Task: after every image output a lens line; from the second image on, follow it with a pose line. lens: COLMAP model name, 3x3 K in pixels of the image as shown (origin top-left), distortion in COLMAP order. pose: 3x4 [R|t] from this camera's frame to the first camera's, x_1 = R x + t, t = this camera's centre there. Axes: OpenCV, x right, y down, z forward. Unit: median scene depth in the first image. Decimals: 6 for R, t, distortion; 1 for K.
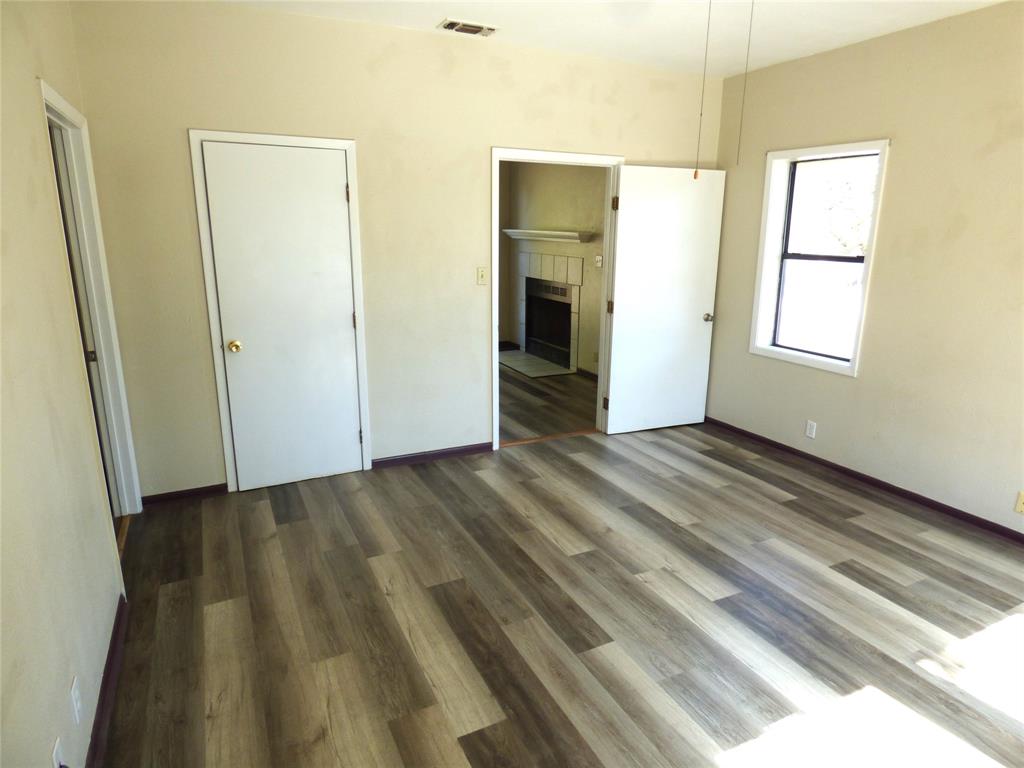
lens RADIAL K [[627.7, 0, 520.2], [0, 627.7, 388.0], [0, 0, 1]] dist [-0.012789, 0.003500]
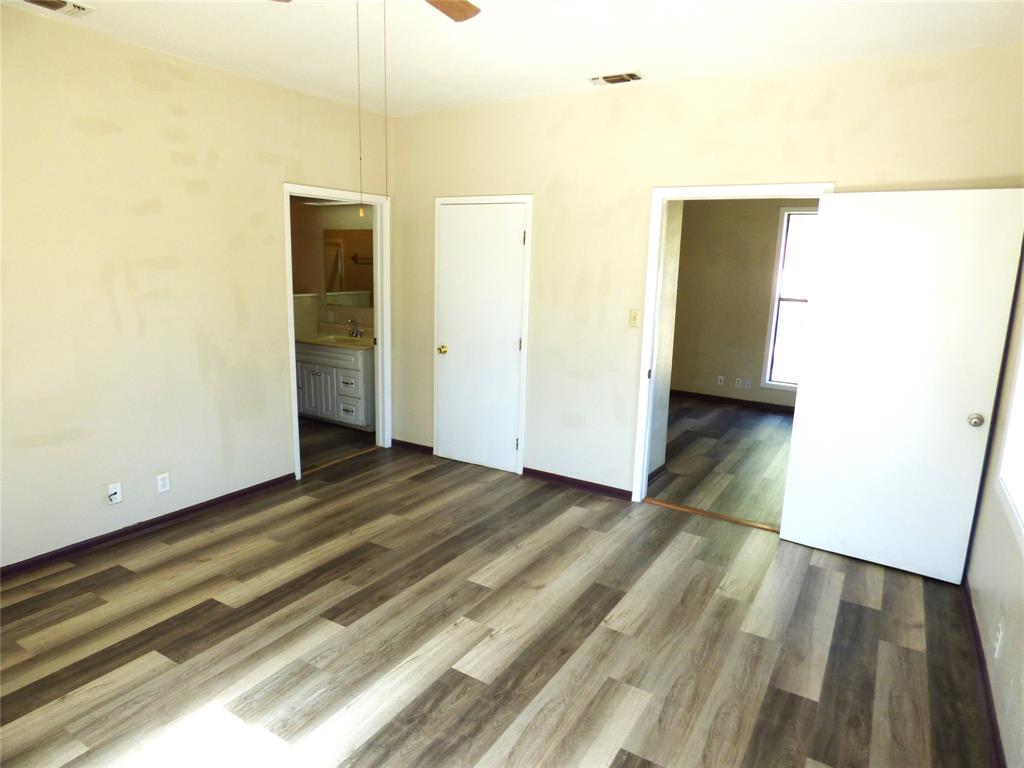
lens RADIAL K [[627.7, 0, 514.9], [0, 627.7, 390.7], [0, 0, 1]] dist [-0.012789, 0.003500]
pose [[0.527797, 0.176977, -0.830728, 0.867717], [-0.236294, 0.970036, 0.056527, -0.103356], [0.815840, 0.166462, 0.553801, 0.418077]]
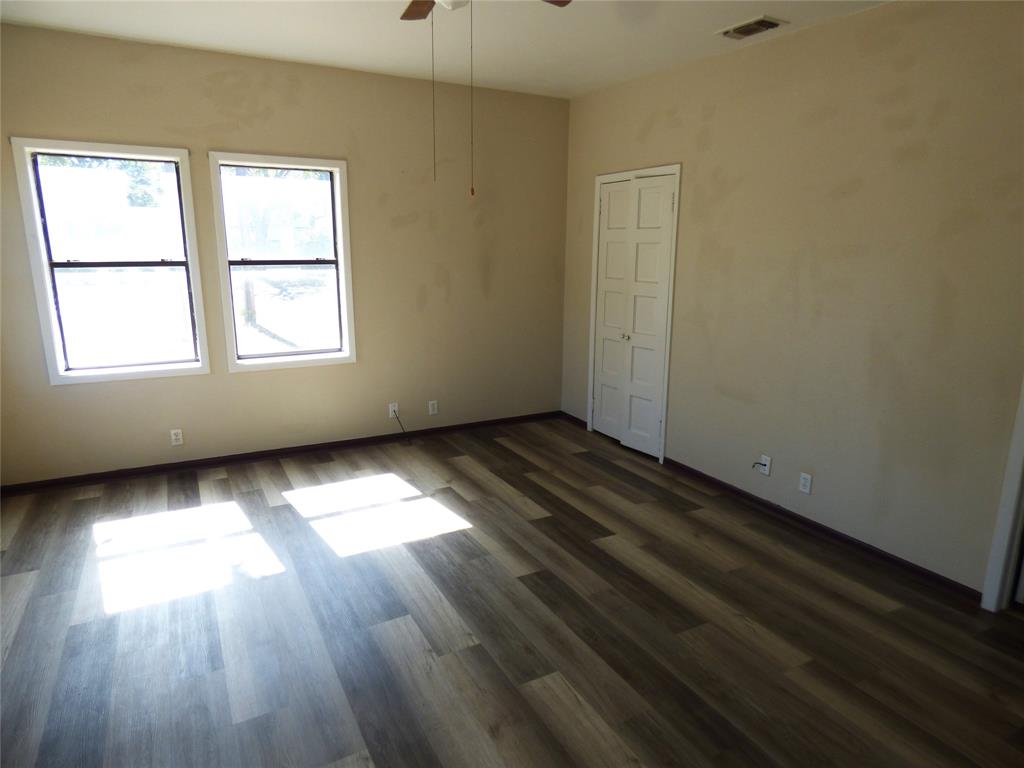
lens RADIAL K [[627.7, 0, 512.1], [0, 627.7, 374.2], [0, 0, 1]] dist [-0.012789, 0.003500]
pose [[-0.999400, -0.005957, -0.034123, 0.151364], [-0.020496, 0.895835, 0.443914, -0.361698], [0.027924, 0.444347, -0.895419, 1.427877]]
